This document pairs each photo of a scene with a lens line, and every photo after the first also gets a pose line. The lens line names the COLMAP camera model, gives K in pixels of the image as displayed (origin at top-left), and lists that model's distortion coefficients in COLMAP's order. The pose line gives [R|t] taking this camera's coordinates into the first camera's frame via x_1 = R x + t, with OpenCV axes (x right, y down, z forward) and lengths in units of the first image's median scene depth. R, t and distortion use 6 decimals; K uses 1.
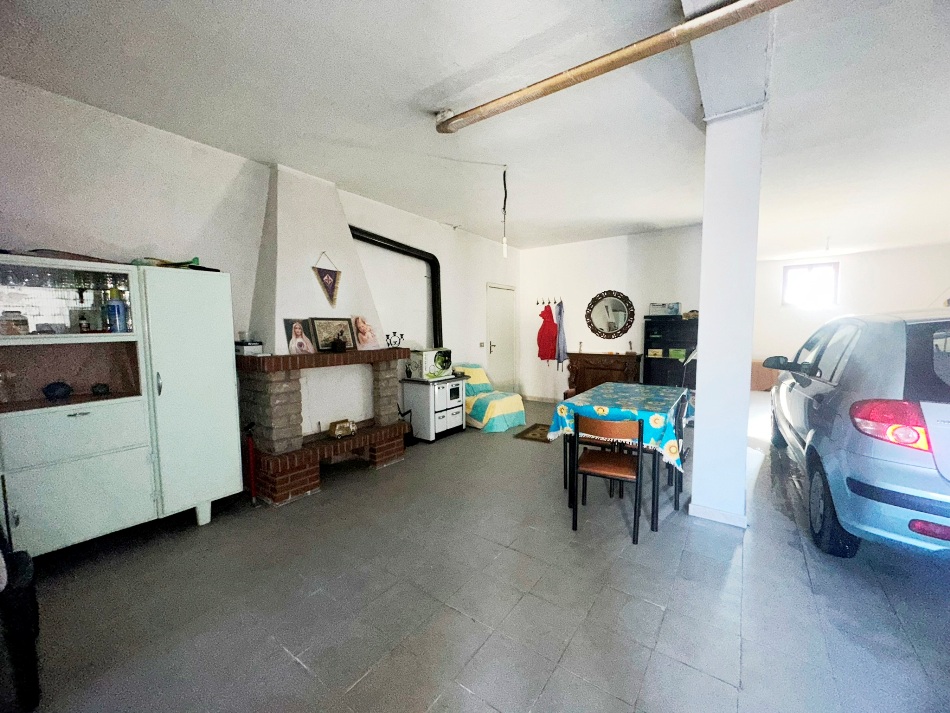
lens RADIAL K [[381.8, 0, 476.8], [0, 381.8, 357.7], [0, 0, 1]] dist [-0.000504, 0.000163]
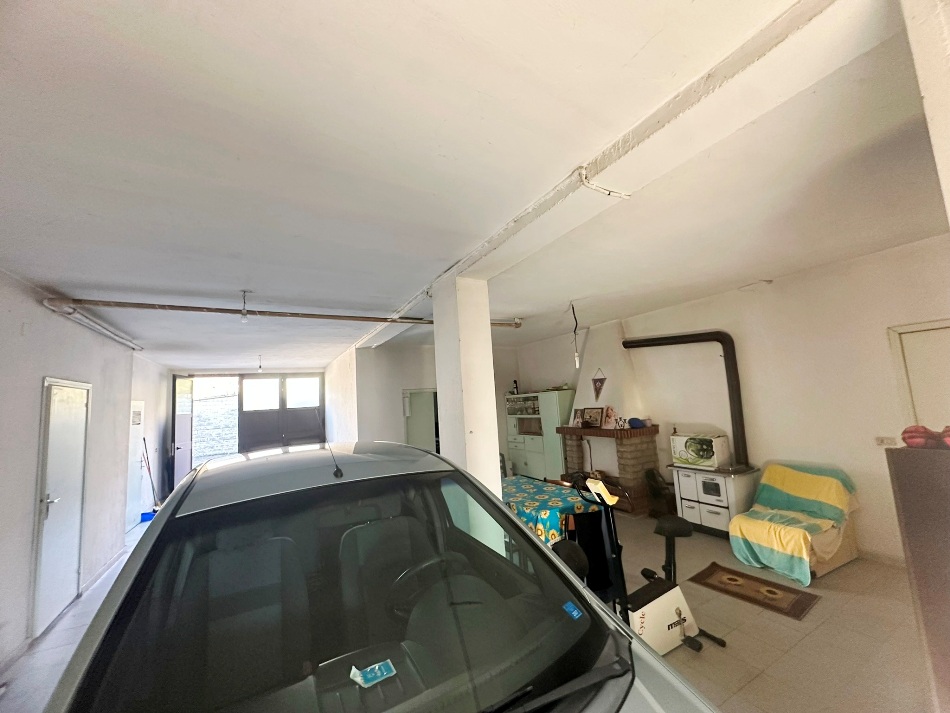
lens RADIAL K [[381.9, 0, 472.1], [0, 381.9, 357.0], [0, 0, 1]] dist [-0.001400, 0.000052]
pose [[-0.435952, -0.071769, -0.897104, 1.410012], [-0.009146, 0.997117, -0.075326, -0.196604], [0.899924, -0.024634, -0.435351, 1.252207]]
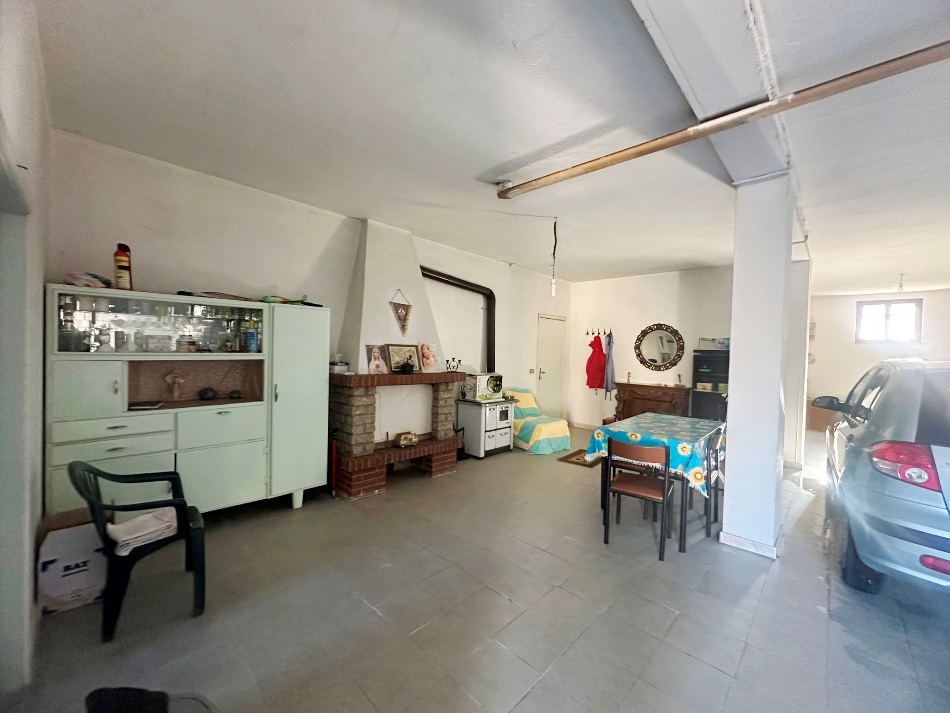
lens RADIAL K [[381.8, 0, 476.8], [0, 381.8, 357.7], [0, 0, 1]] dist [-0.000504, 0.000163]
pose [[0.989769, 0.038012, -0.137523, 0.012526], [-0.046344, 0.997246, -0.057900, -0.005066], [0.134943, 0.063681, 0.988805, -0.139013]]
